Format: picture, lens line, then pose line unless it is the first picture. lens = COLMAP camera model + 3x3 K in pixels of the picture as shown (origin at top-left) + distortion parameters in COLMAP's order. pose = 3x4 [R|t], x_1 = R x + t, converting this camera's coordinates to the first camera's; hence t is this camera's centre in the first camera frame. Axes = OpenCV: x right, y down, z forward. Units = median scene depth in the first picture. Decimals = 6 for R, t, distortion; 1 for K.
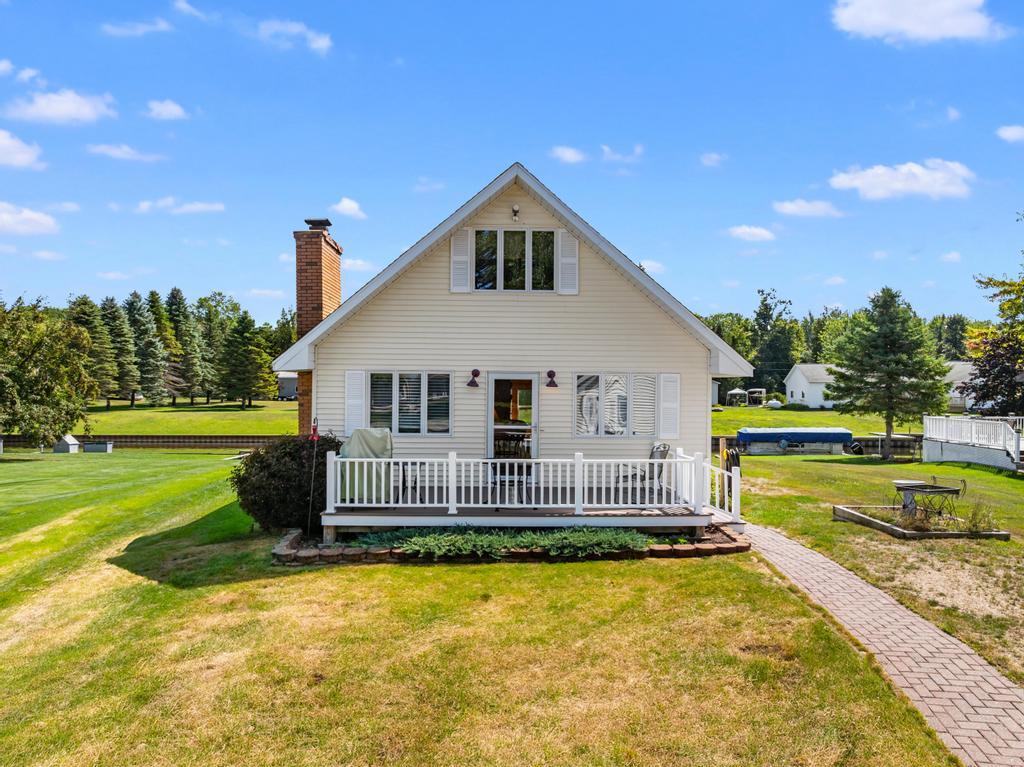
lens RADIAL K [[696.4, 0, 512.0], [0, 696.4, 383.5], [0, 0, 1]] dist [0.012096, 0.002935]
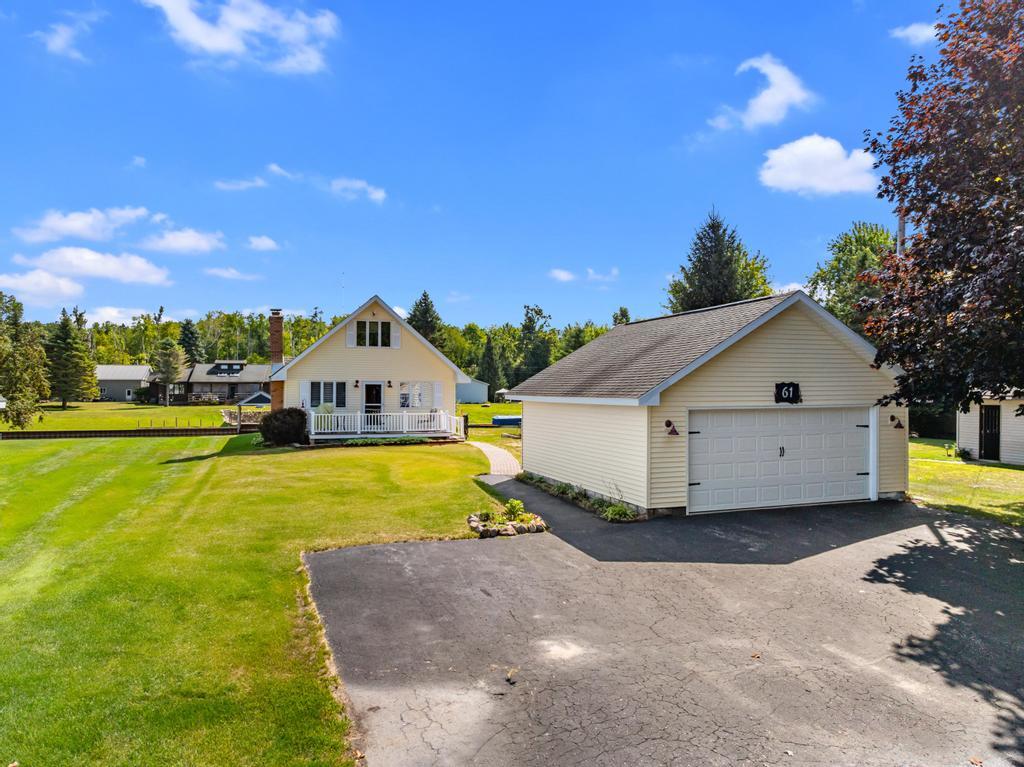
lens RADIAL K [[696.4, 0, 512.0], [0, 696.4, 383.5], [0, 0, 1]] dist [0.012096, 0.002935]
pose [[0.953657, -0.000512, 0.300897, -0.258375], [0.000964, 0.999999, -0.001354, -0.004953], [-0.300895, 0.001581, 0.953656, -1.381400]]
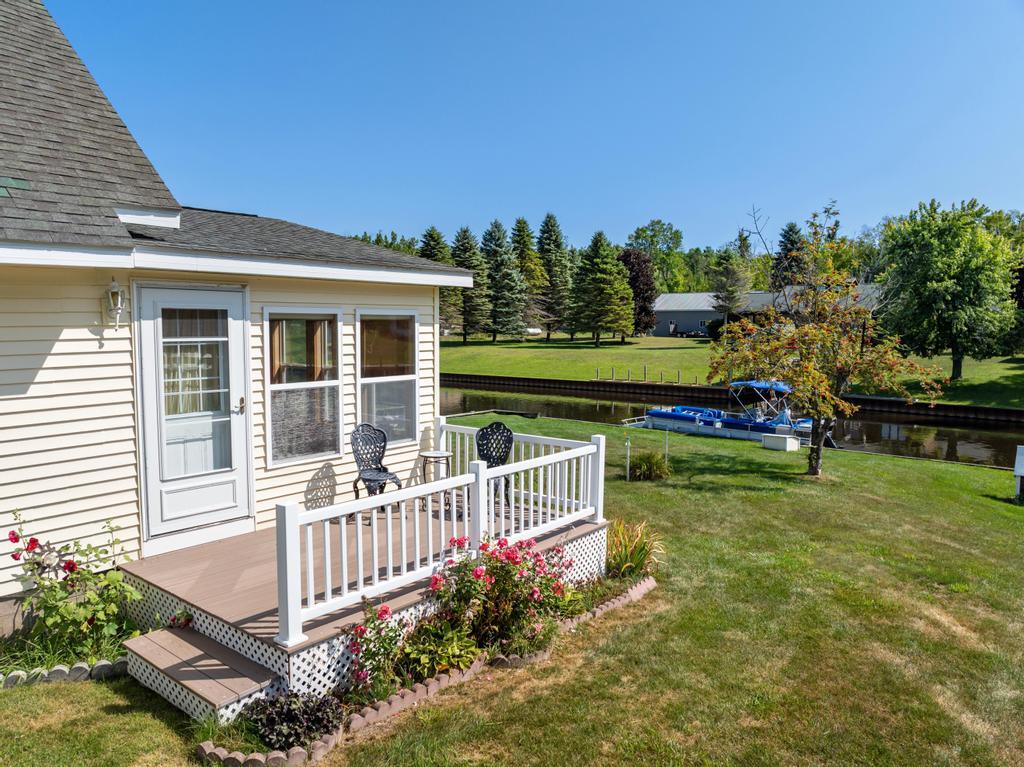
lens RADIAL K [[696.4, 0, 512.0], [0, 696.4, 383.5], [0, 0, 1]] dist [0.012096, 0.002935]
pose [[0.754545, 0.062669, -0.653249, 0.599549], [-0.001967, 0.995641, 0.093245, 0.004837], [0.656245, -0.069072, 0.751380, 1.473460]]
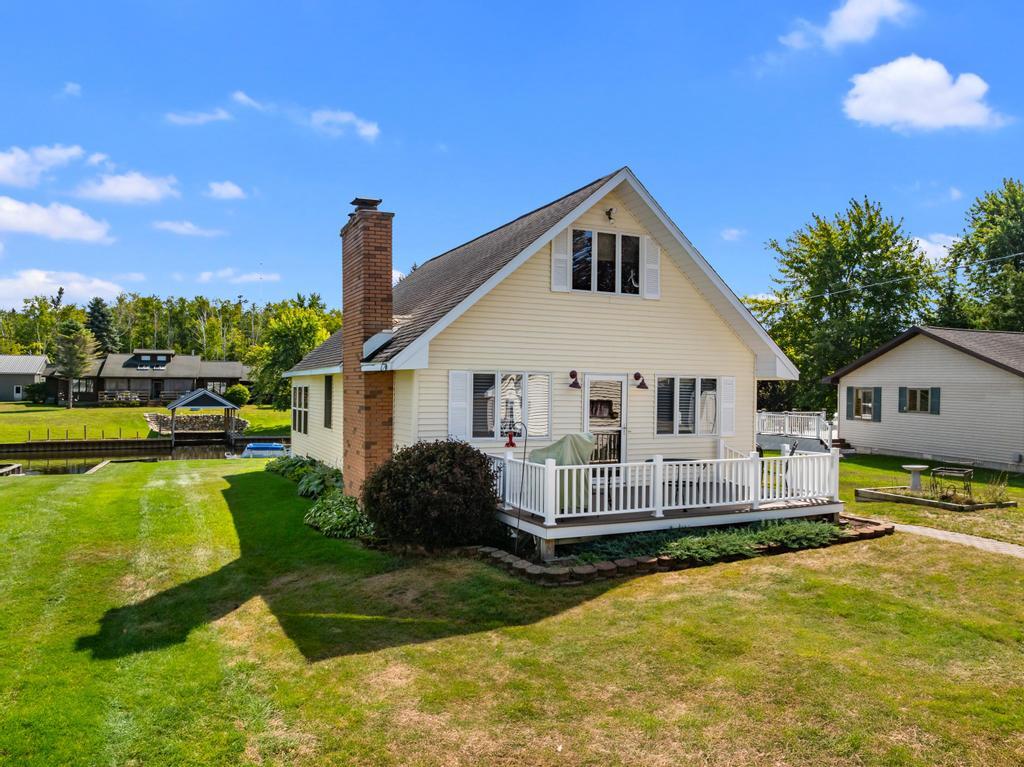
lens RADIAL K [[715.7, 0, 516.0], [0, 715.7, 371.7], [0, 0, 1]] dist [-0.000635, 0.002626]
pose [[0.917406, 0.010359, 0.397818, -0.525472], [-0.004854, 0.999878, -0.014842, -0.003711], [-0.397923, 0.011685, 0.917344, 0.108658]]
